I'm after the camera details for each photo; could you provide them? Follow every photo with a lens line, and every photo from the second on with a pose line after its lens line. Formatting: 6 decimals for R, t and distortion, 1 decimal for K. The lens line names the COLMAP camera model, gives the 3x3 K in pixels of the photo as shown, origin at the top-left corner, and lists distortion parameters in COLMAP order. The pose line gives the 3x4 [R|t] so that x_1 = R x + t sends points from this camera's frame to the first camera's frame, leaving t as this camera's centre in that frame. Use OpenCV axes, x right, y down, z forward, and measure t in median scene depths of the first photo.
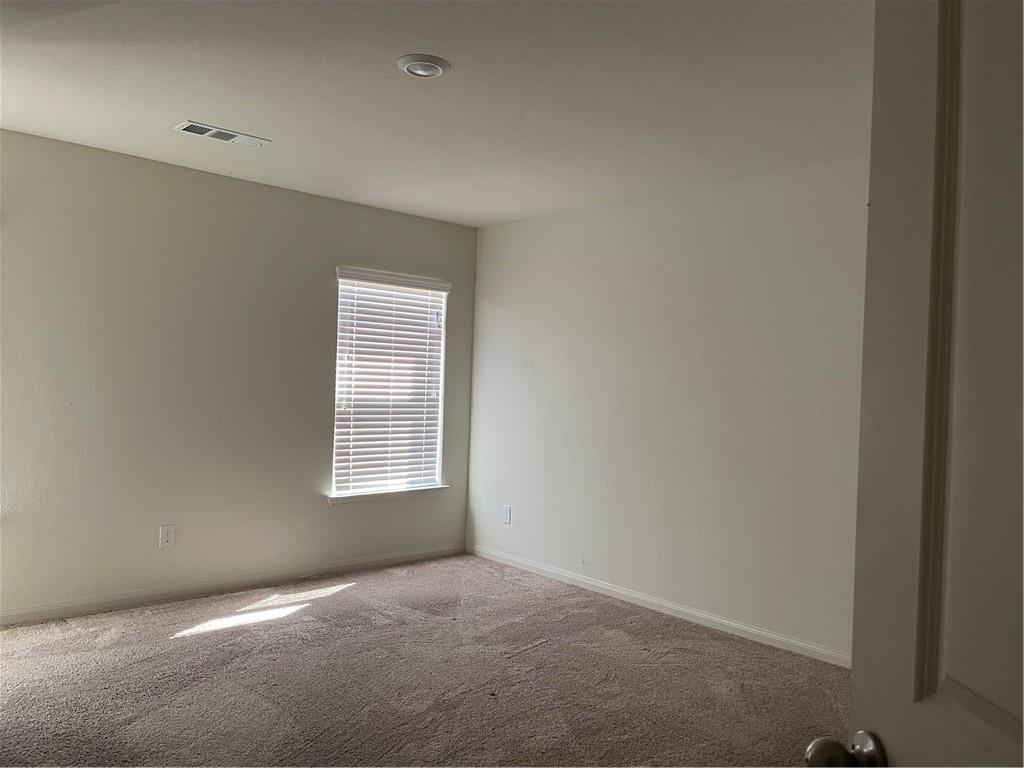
lens RADIAL K [[807.5, 0, 517.8], [0, 807.5, 386.9], [0, 0, 1]] dist [0.018514, -0.055971]
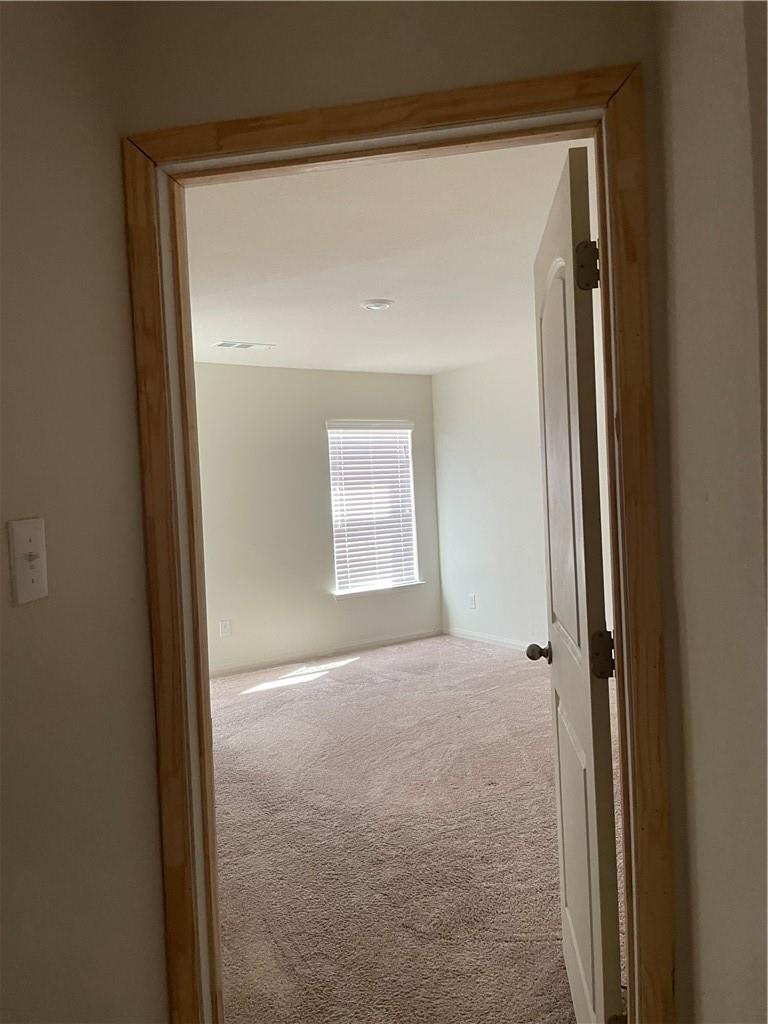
lens RADIAL K [[807.5, 0, 382.8], [0, 807.5, 511.9], [0, 0, 1]] dist [0.018514, -0.055971]
pose [[0.985937, -0.078510, -0.147527, 0.049244], [0.082167, 0.996440, 0.018852, -0.017654], [0.145521, -0.030709, 0.988878, -0.285553]]
